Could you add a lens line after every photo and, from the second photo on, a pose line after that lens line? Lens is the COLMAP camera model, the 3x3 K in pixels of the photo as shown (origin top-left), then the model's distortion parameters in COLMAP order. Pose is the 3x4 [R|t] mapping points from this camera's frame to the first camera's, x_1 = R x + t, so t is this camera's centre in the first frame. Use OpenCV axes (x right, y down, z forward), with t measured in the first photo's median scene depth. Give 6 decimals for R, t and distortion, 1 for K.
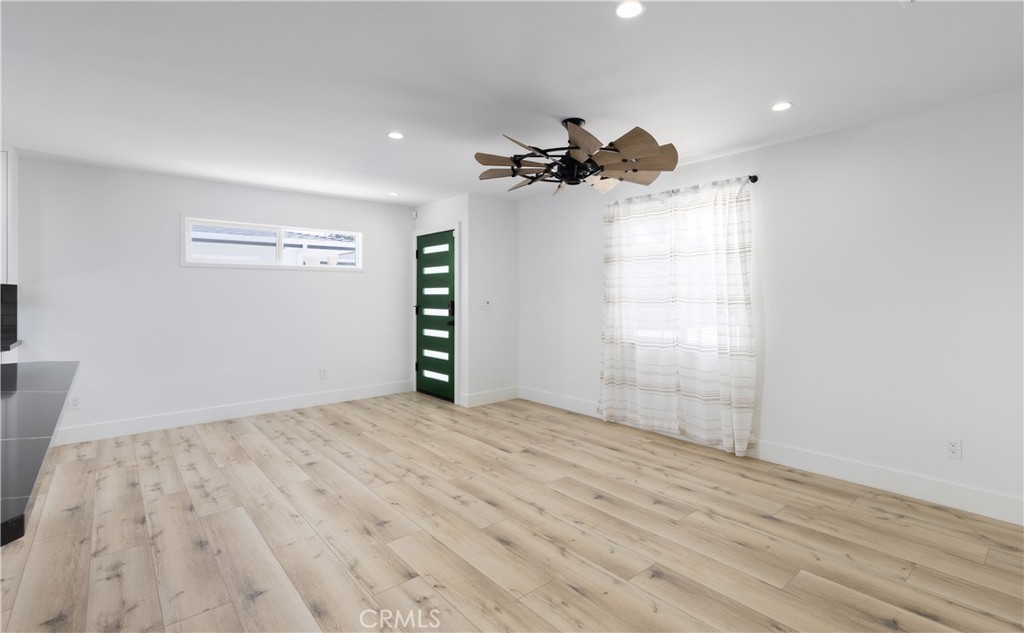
lens RADIAL K [[469.8, 0, 516.7], [0, 469.8, 286.3], [0, 0, 1]] dist [-0.001113, -0.000271]
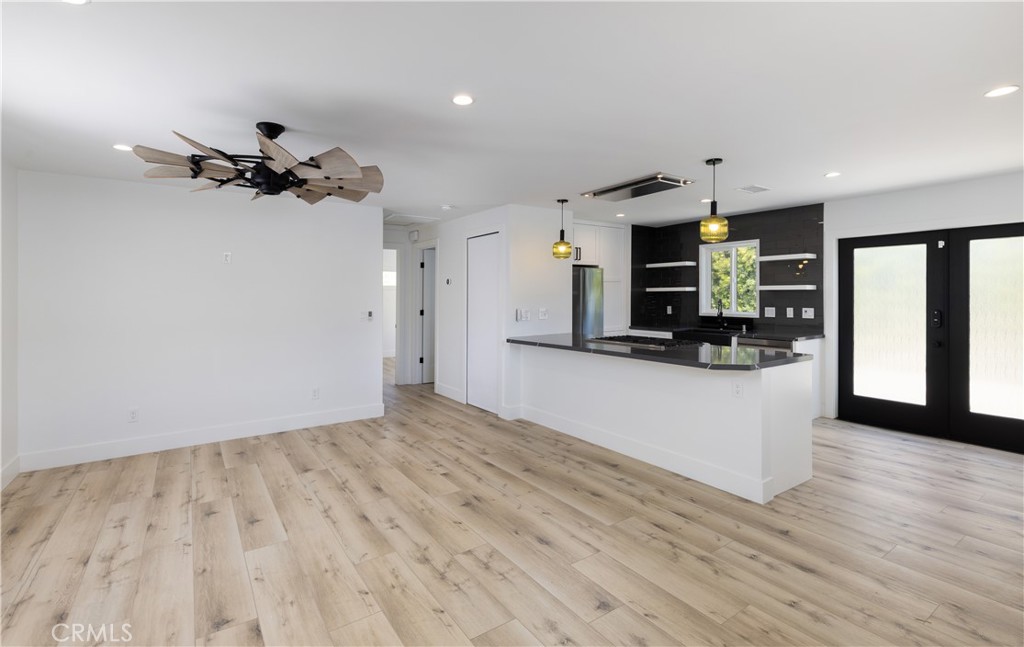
lens RADIAL K [[470.9, 0, 509.2], [0, 470.9, 294.2], [0, 0, 1]] dist [-0.001576, -0.000429]
pose [[-0.994479, 0.010850, 0.104376, -0.453971], [0.008908, 0.999779, -0.019053, -0.002963], [-0.104560, -0.018018, -0.994355, 1.893215]]
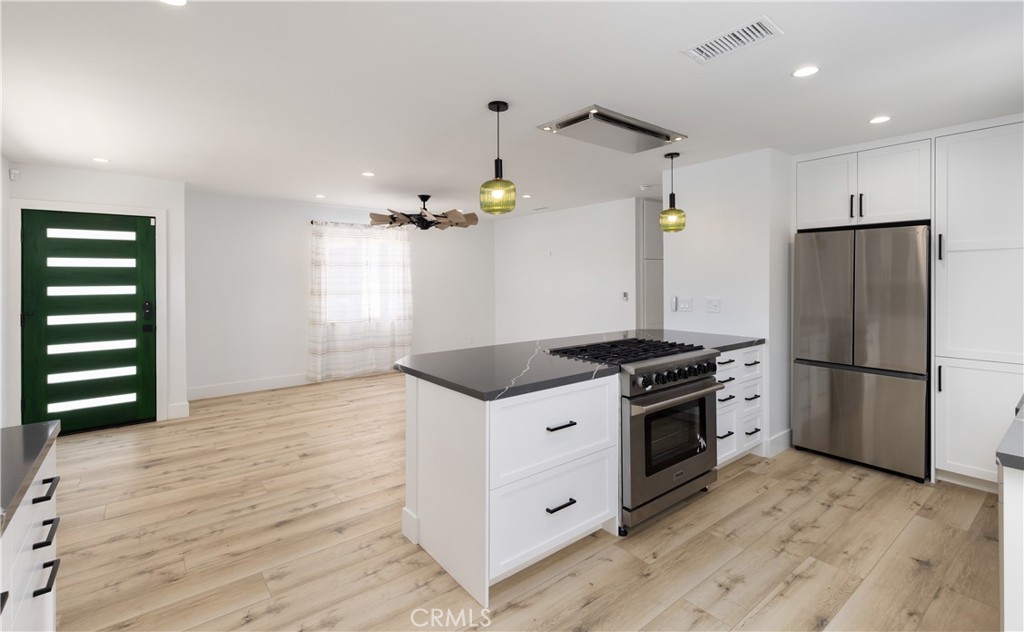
lens RADIAL K [[469.8, 0, 516.7], [0, 469.8, 285.8], [0, 0, 1]] dist [-0.001113, -0.000271]
pose [[0.034184, -0.015674, 0.999293, -1.739728], [-0.010250, 0.999819, 0.016032, -0.031902], [-0.999363, -0.010791, 0.034017, 0.575008]]
